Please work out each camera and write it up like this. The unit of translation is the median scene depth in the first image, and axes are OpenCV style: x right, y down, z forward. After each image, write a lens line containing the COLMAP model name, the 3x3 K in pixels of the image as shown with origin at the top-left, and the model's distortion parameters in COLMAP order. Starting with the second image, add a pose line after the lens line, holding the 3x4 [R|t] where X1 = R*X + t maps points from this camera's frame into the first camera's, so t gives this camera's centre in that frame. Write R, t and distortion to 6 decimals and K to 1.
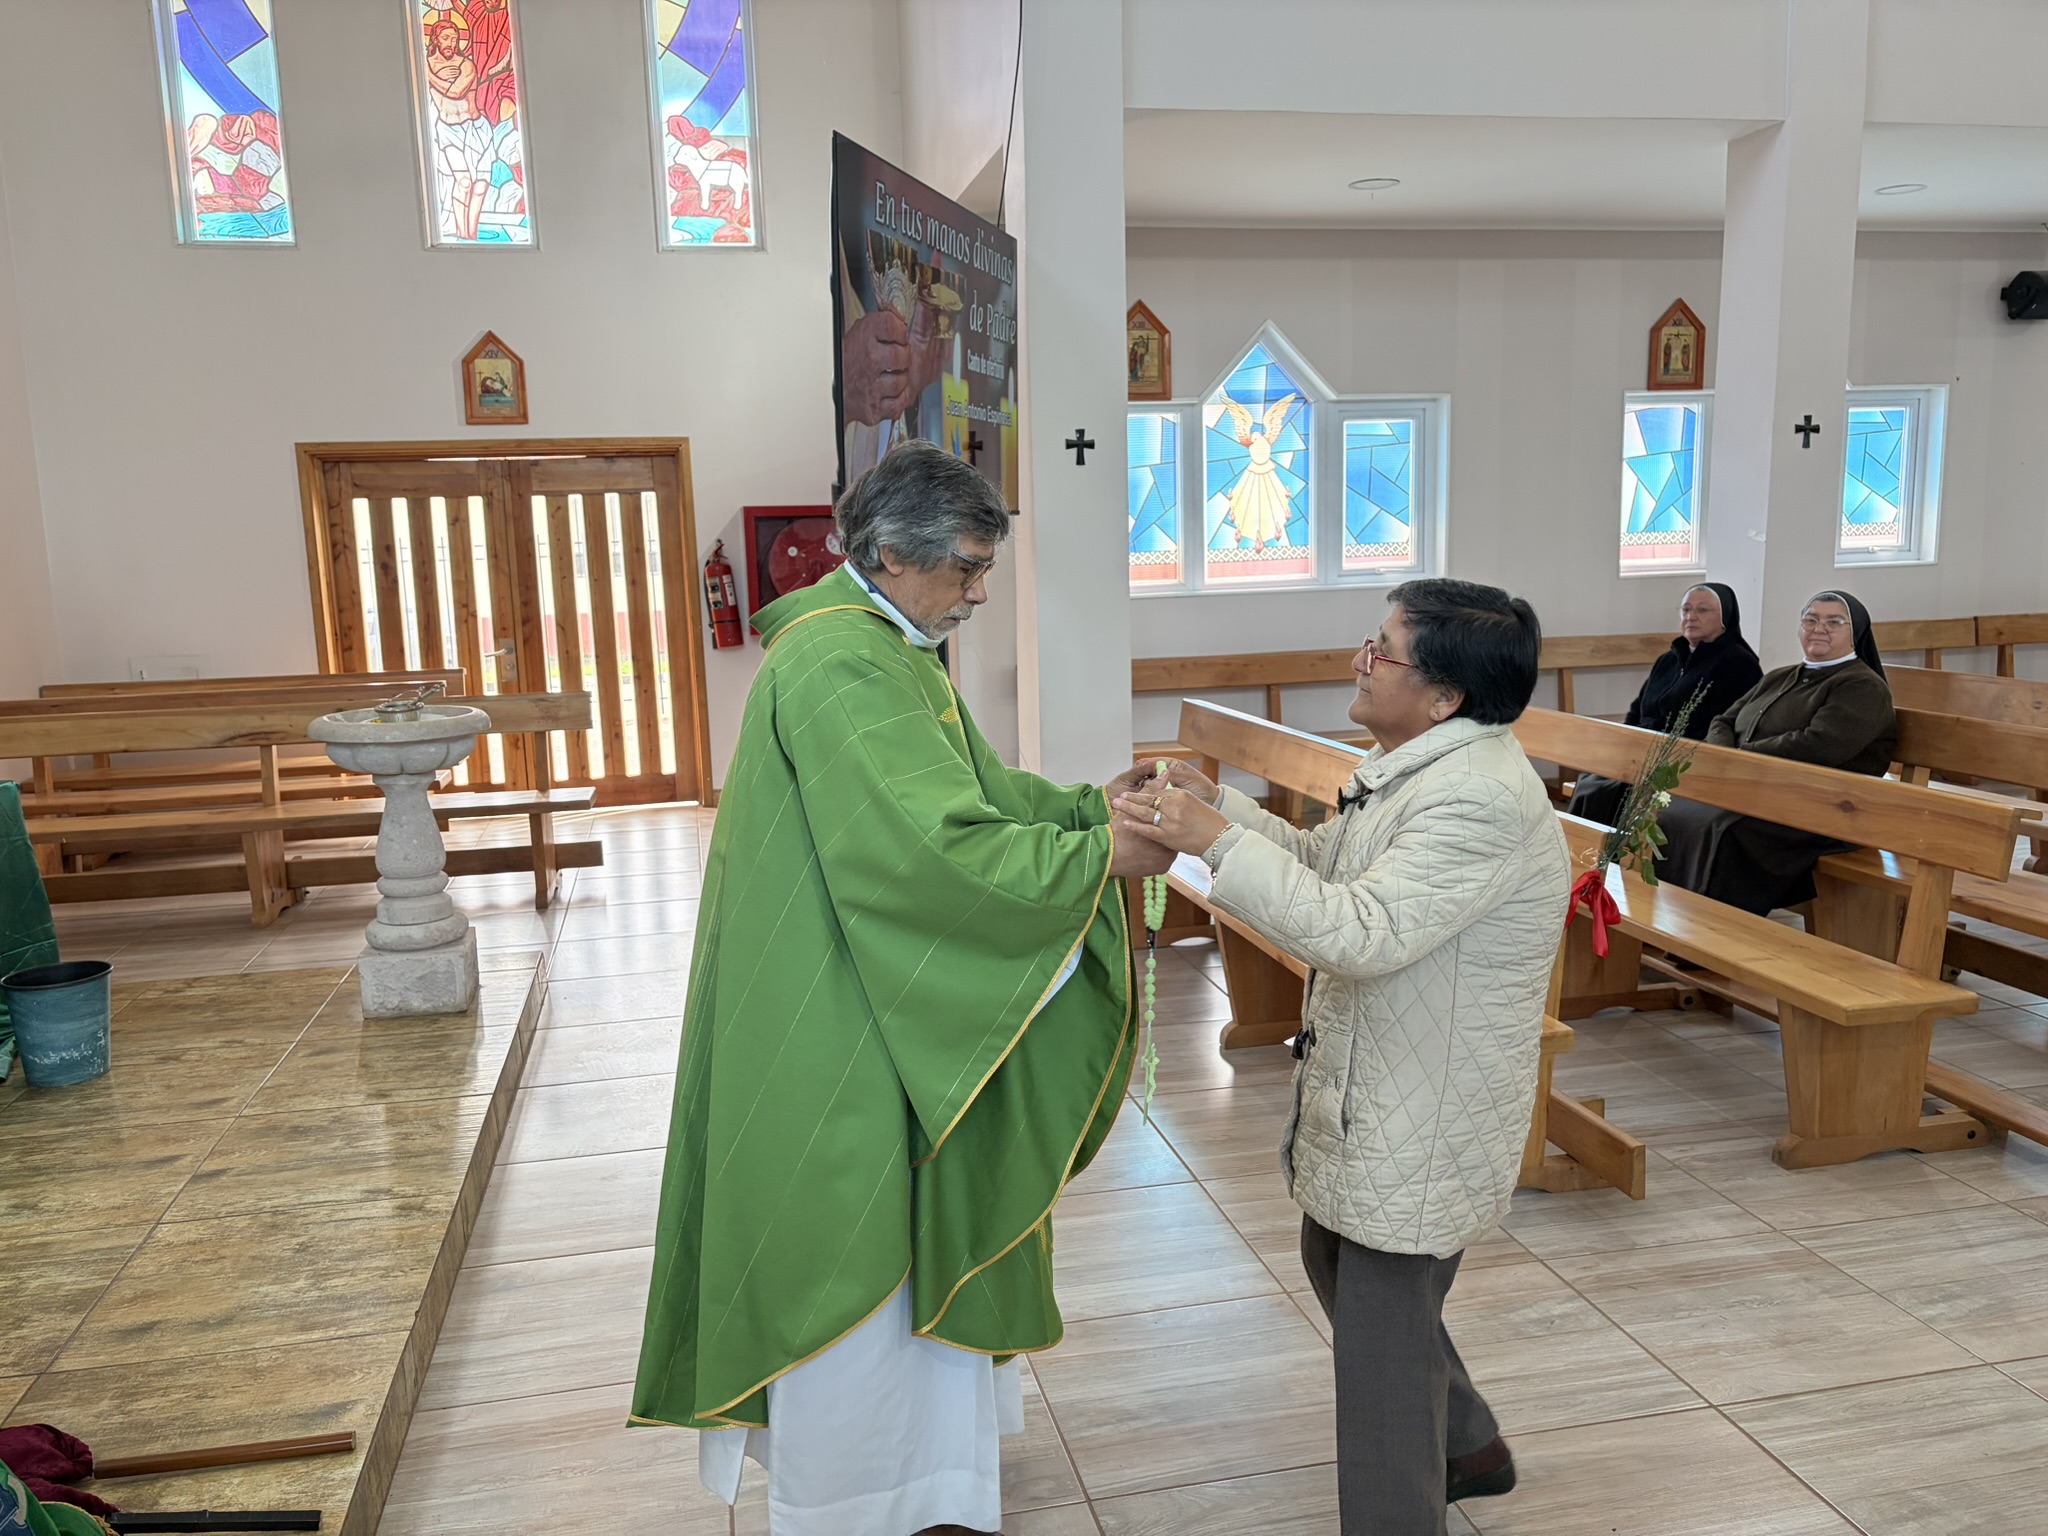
lens RADIAL K [[1540.5, 0, 1012.4], [0, 1540.5, 781.7], [0, 0, 1]] dist [0.026057, -0.017795]
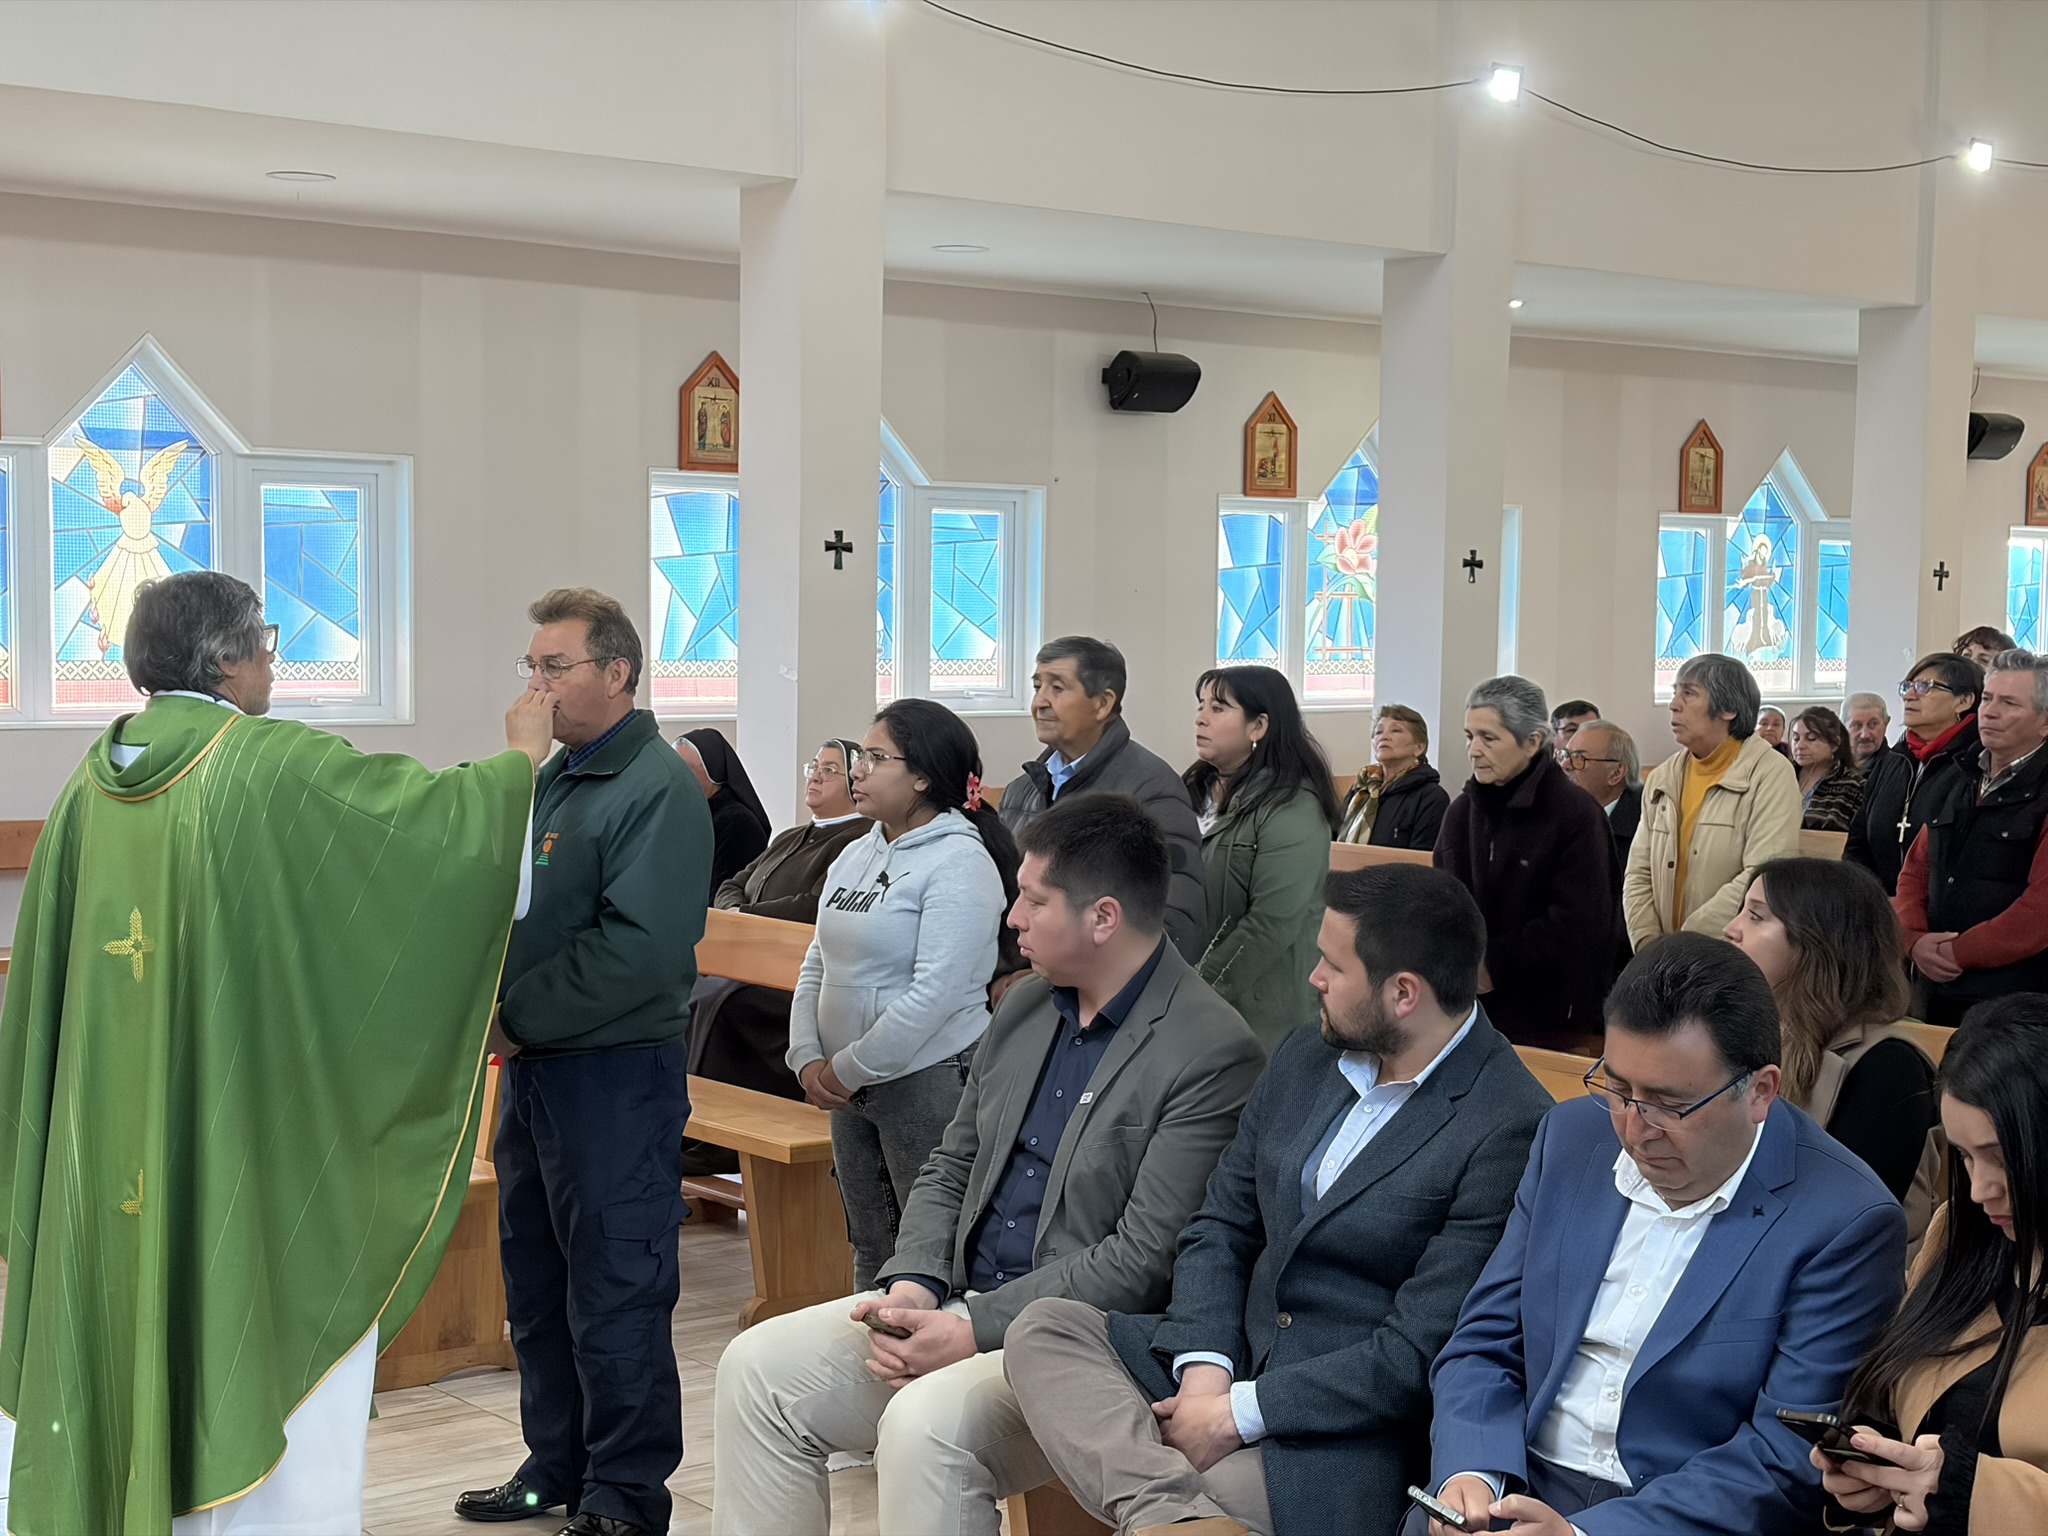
lens RADIAL K [[3049.8, 0, 1021.2], [0, 3049.8, 788.0], [0, 0, 1]] dist [0.245302, -0.935321]
pose [[0.895817, 0.015841, 0.444140, -0.092377], [0.031668, 0.994549, -0.099347, 0.049704], [-0.443292, 0.103062, 0.890433, -0.367722]]
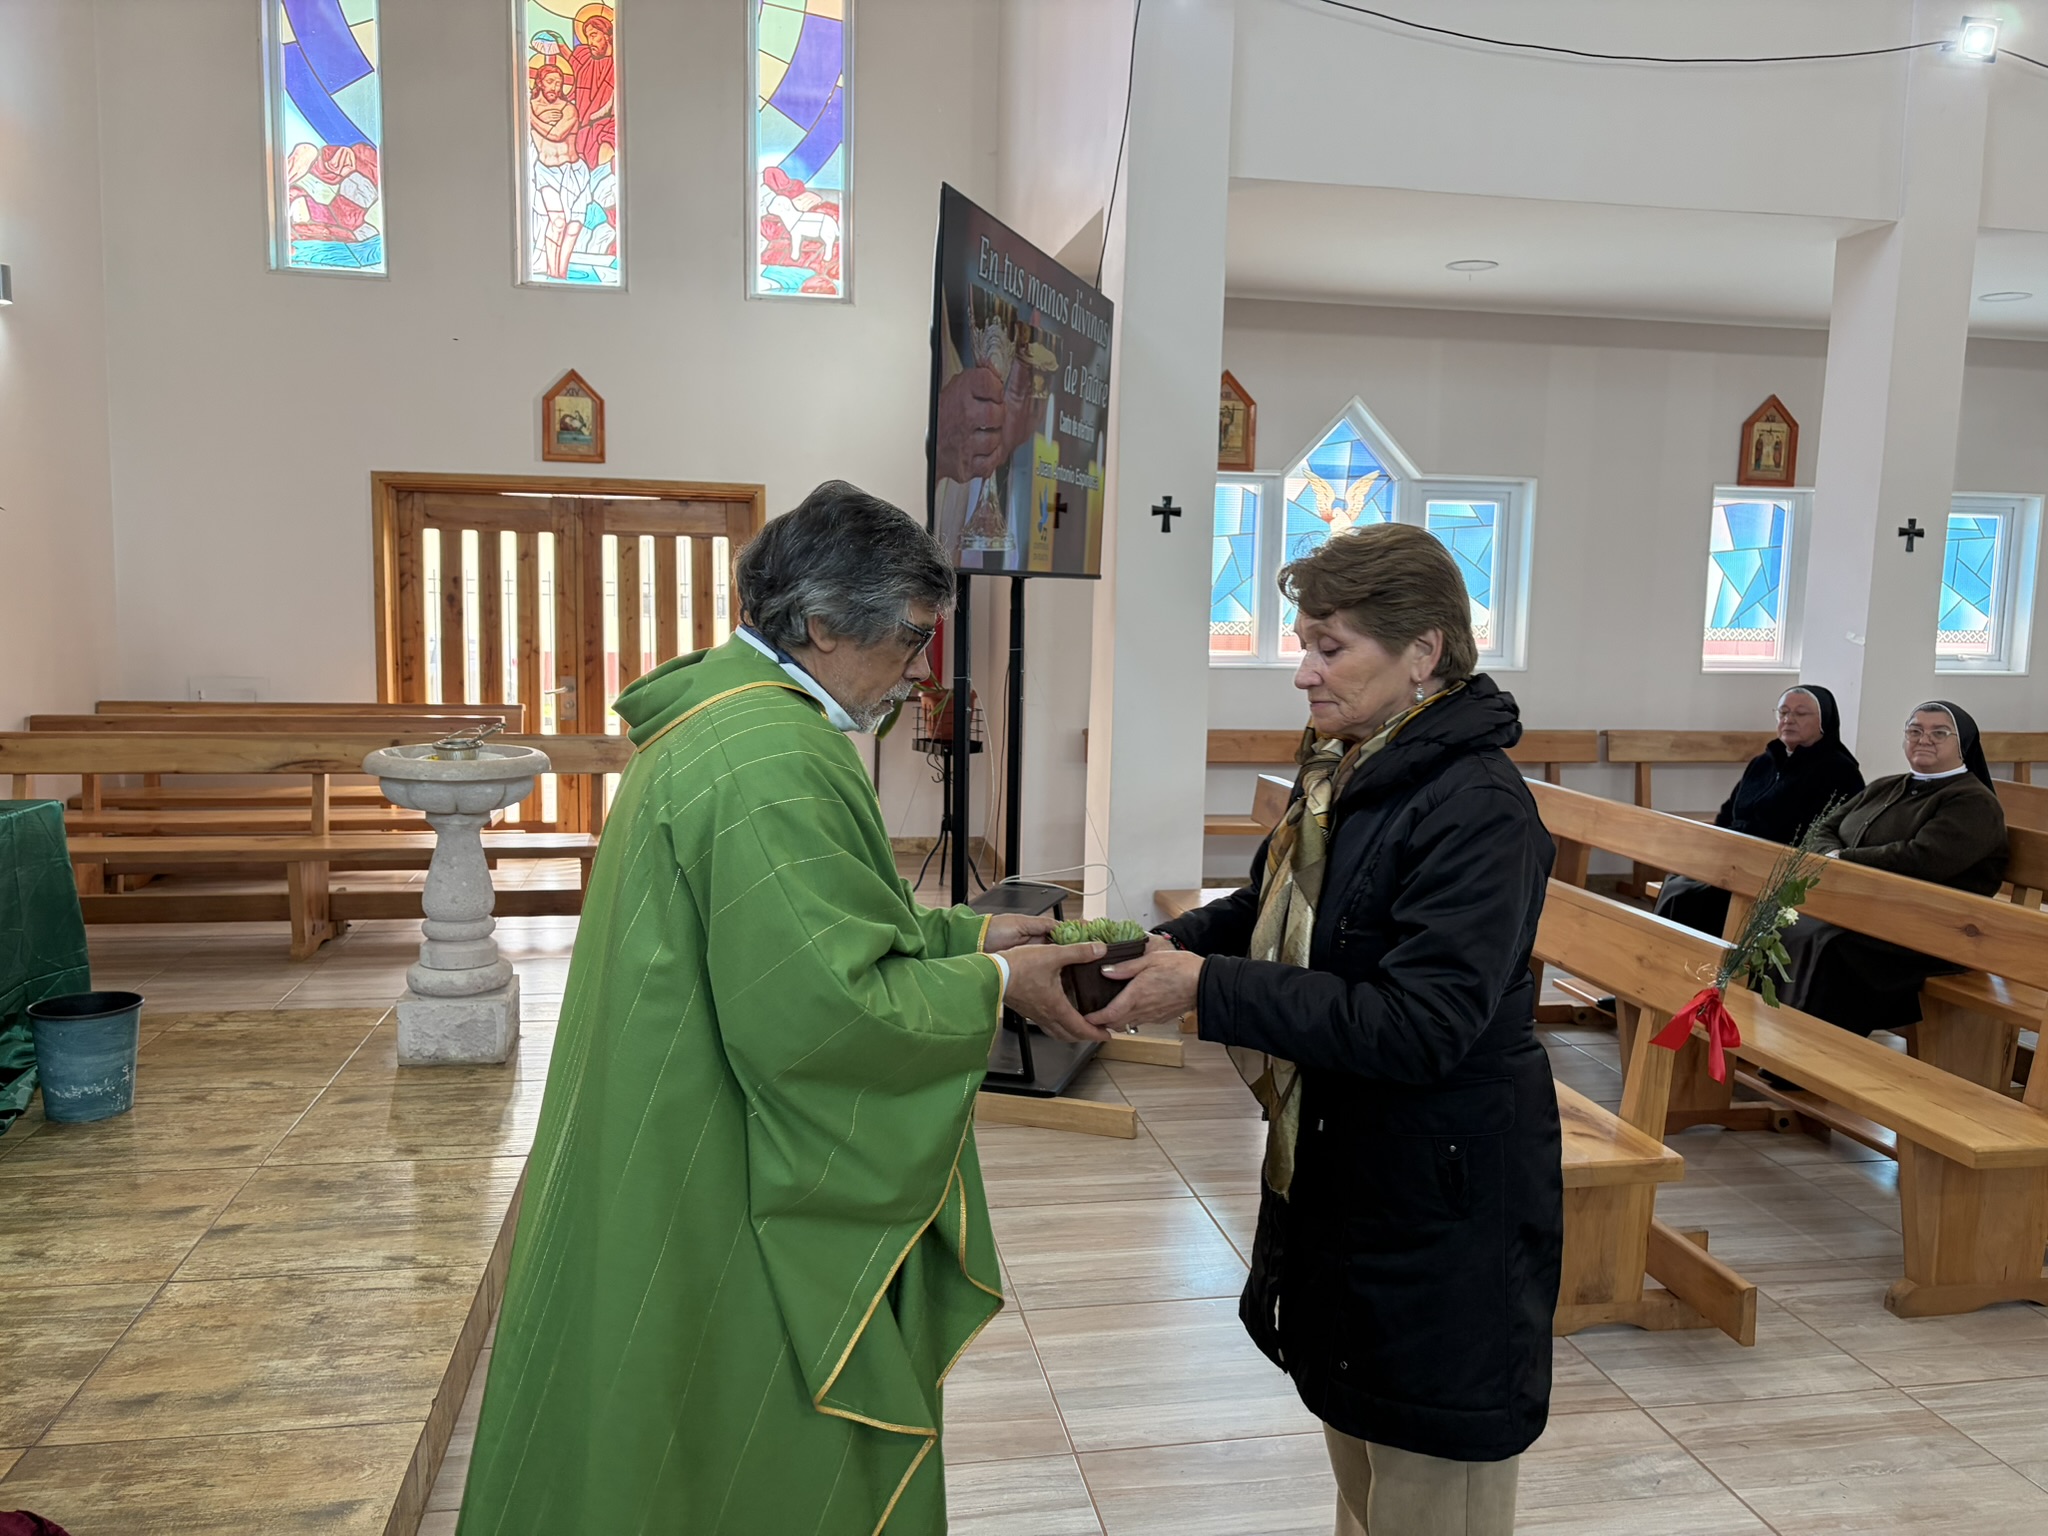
lens RADIAL K [[1541.7, 0, 1040.2], [0, 1541.7, 758.3], [0, 0, 1]] dist [0.042197, -0.051814]
pose [[0.998566, 0.051694, -0.013943, -0.010189], [-0.052362, 0.997232, -0.052779, -0.004266], [0.011176, 0.053434, 0.998509, 0.018721]]
